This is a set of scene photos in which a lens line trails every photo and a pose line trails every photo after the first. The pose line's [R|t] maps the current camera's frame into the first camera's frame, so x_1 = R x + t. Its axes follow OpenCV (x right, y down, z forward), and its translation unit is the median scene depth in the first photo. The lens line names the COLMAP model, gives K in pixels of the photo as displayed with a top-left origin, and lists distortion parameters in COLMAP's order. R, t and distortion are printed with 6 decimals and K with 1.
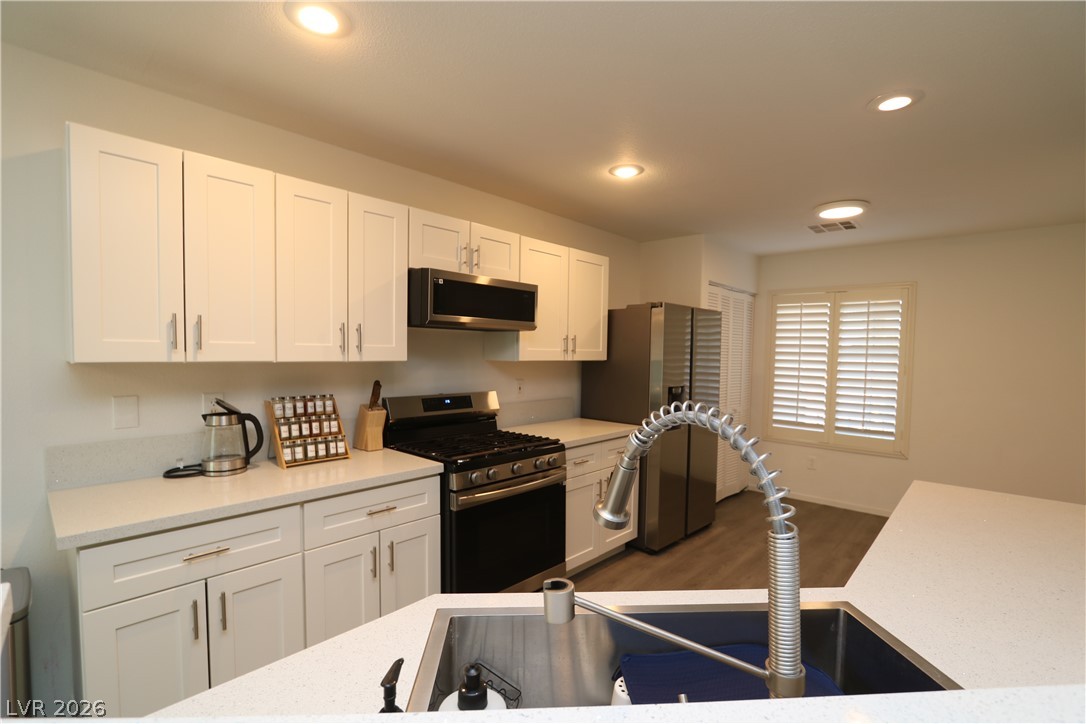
lens RADIAL K [[499.1, 0, 544.1], [0, 499.1, 374.2], [0, 0, 1]] dist [-0.018896, 0.003852]
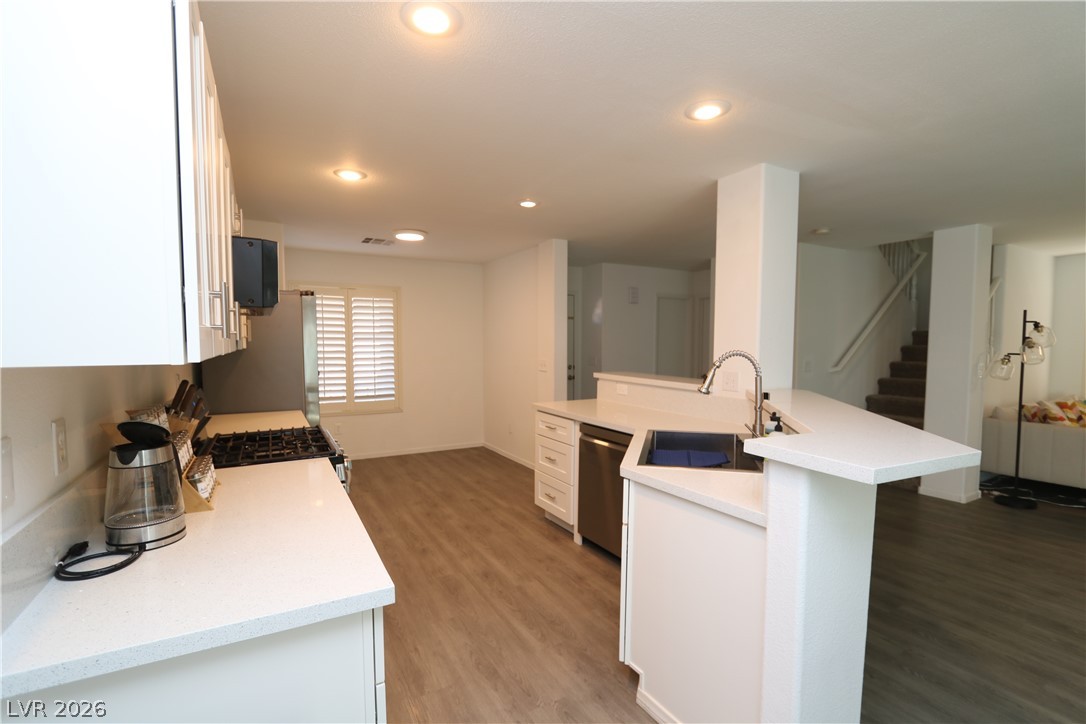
lens RADIAL K [[499.1, 0, 545.8], [0, 499.1, 374.7], [0, 0, 1]] dist [-0.018896, 0.003852]
pose [[0.304707, -0.078015, 0.949245, -0.897213], [0.047888, 0.996634, 0.066538, -0.018567], [-0.951241, 0.025183, 0.307418, 0.293069]]
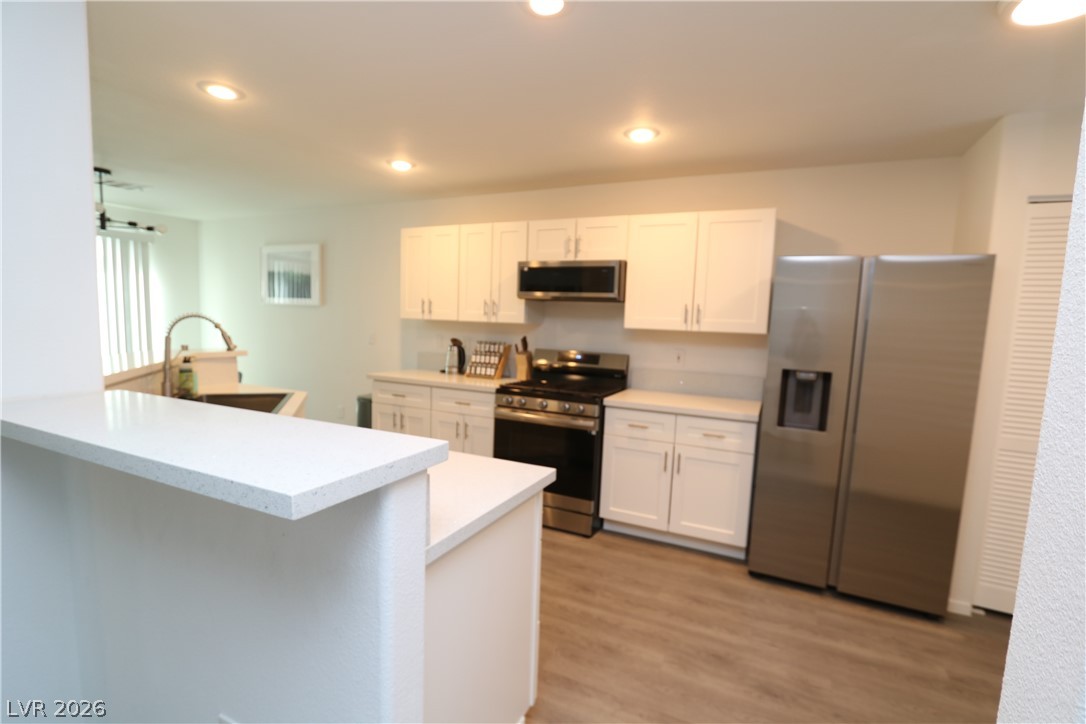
lens RADIAL K [[499.1, 0, 542.6], [0, 499.1, 374.6], [0, 0, 1]] dist [-0.018896, 0.003852]
pose [[0.292656, 0.098352, -0.951147, 1.246952], [-0.077775, 0.993849, 0.078837, 0.004320], [0.953050, 0.050903, 0.298505, 0.619345]]
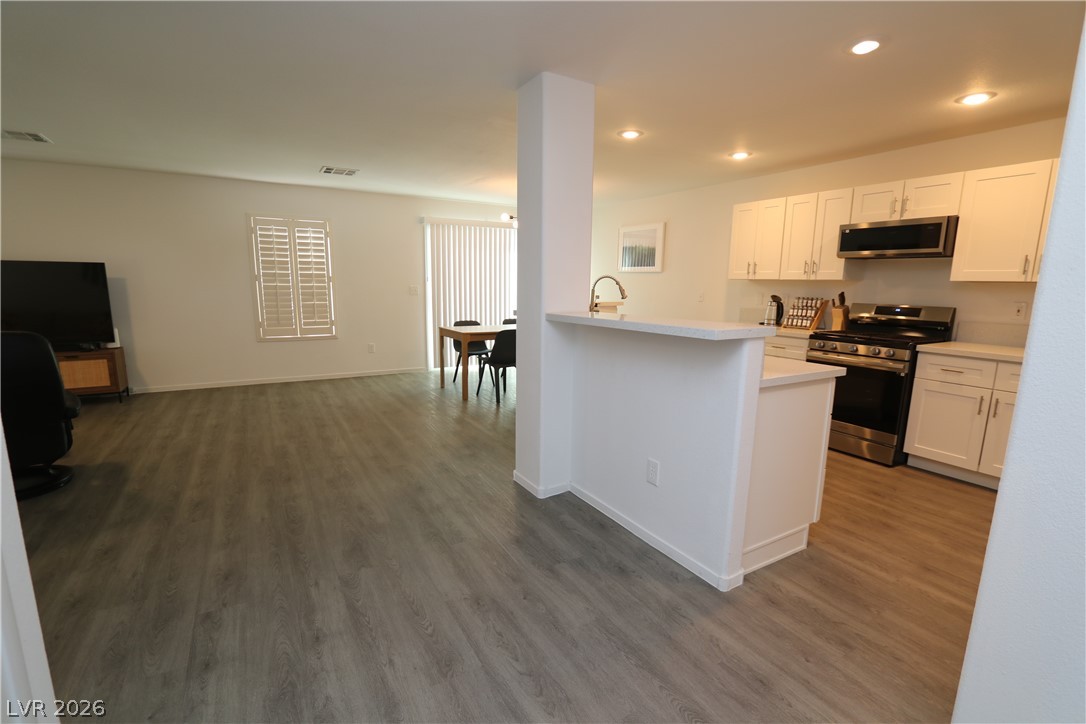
lens RADIAL K [[499.1, 0, 544.4], [0, 499.1, 374.3], [0, 0, 1]] dist [-0.018896, 0.003852]
pose [[-0.293177, 0.155092, -0.943395, 1.751423], [-0.063515, 0.981415, 0.181081, 0.050608], [0.953946, 0.113008, -0.277878, 0.540367]]
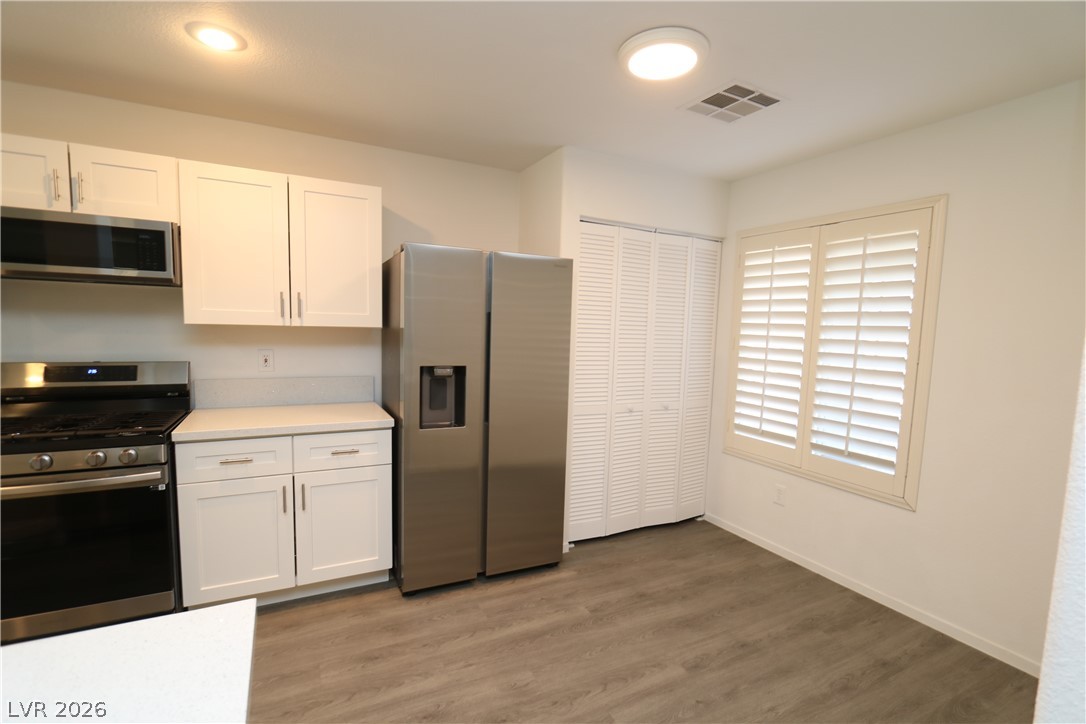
lens RADIAL K [[499.1, 0, 543.0], [0, 499.1, 373.7], [0, 0, 1]] dist [-0.018896, 0.003852]
pose [[0.939671, 0.042456, -0.339435, 0.936514], [-0.028693, 0.998554, 0.045465, -0.000245], [0.340875, -0.032982, 0.939530, 0.585515]]
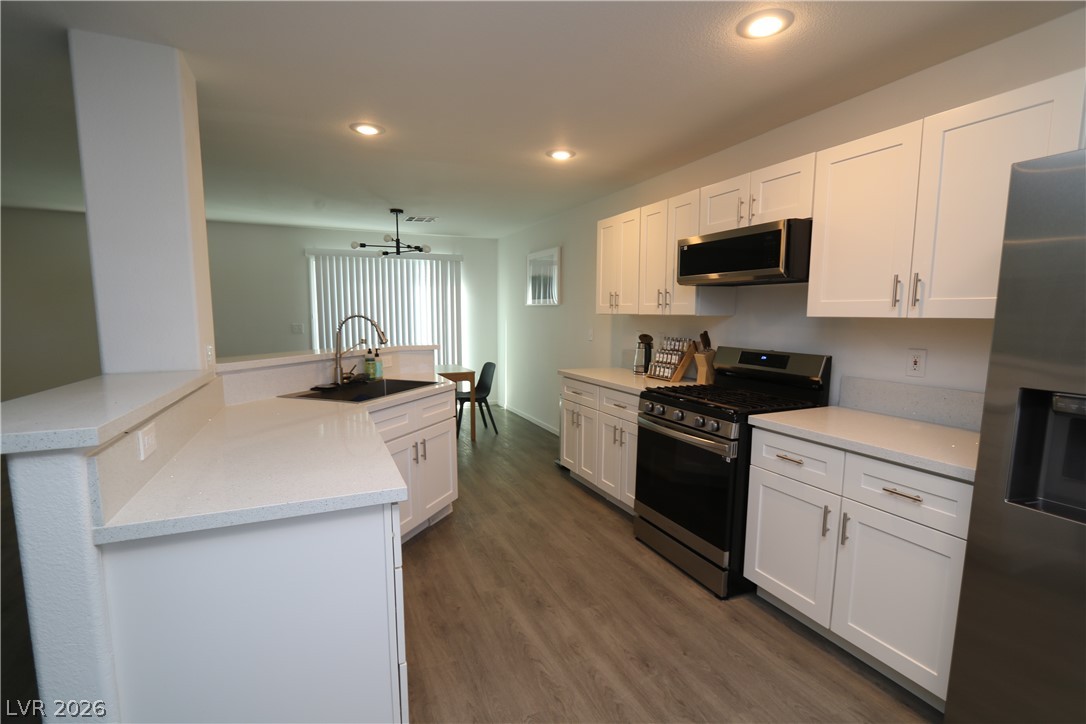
lens RADIAL K [[499.1, 0, 541.8], [0, 499.1, 372.6], [0, 0, 1]] dist [-0.018896, 0.003852]
pose [[-0.394656, 0.093358, -0.914074, 1.059216], [-0.052380, 0.990921, 0.123822, -0.018638], [0.917335, 0.096747, -0.386183, 1.173789]]
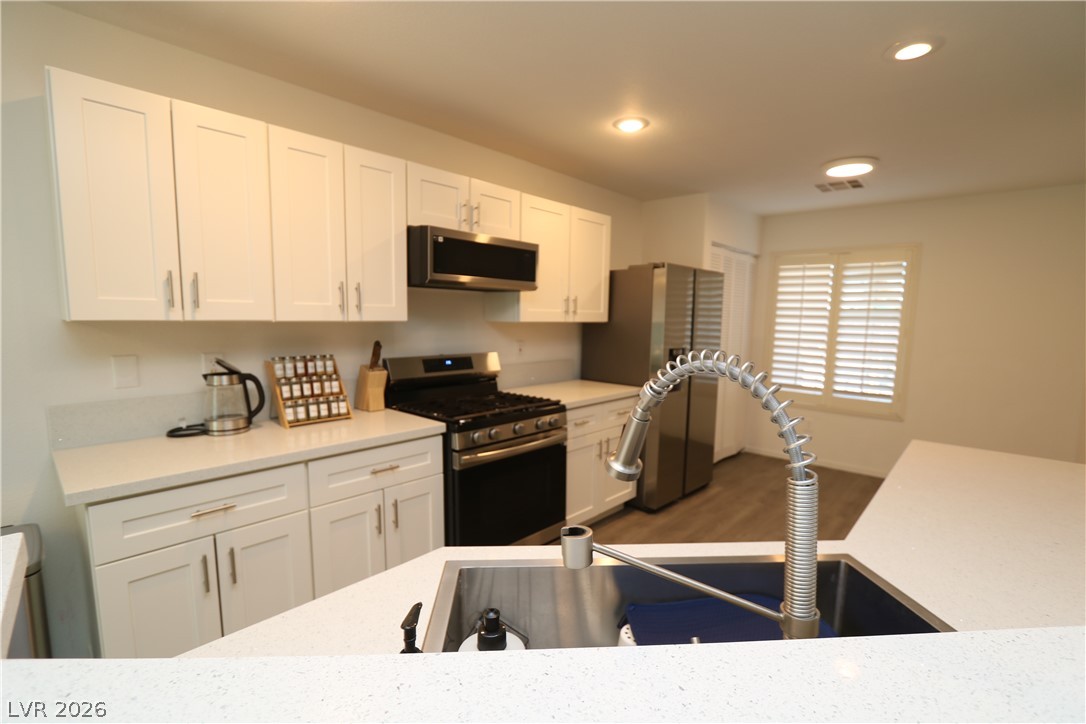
lens RADIAL K [[499.1, 0, 544.0], [0, 499.1, 374.0], [0, 0, 1]] dist [-0.018896, 0.003852]
pose [[0.999989, 0.001567, 0.004365, -0.007680], [-0.001876, 0.997418, 0.071793, 0.006748], [-0.004241, -0.071800, 0.997410, 0.004211]]
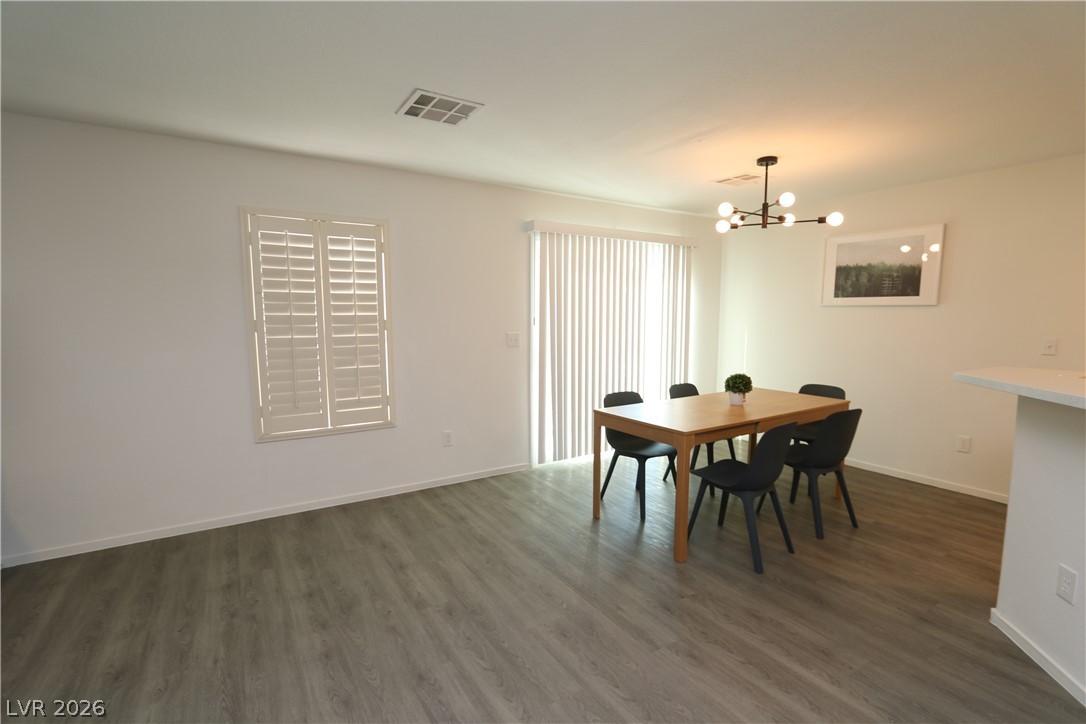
lens RADIAL K [[499.1, 0, 542.1], [0, 499.1, 375.1], [0, 0, 1]] dist [-0.018896, 0.003852]
pose [[-0.260057, 0.104253, -0.959949, 0.839571], [-0.048656, 0.991477, 0.120858, 0.050057], [0.964367, 0.078137, -0.252768, -0.502248]]
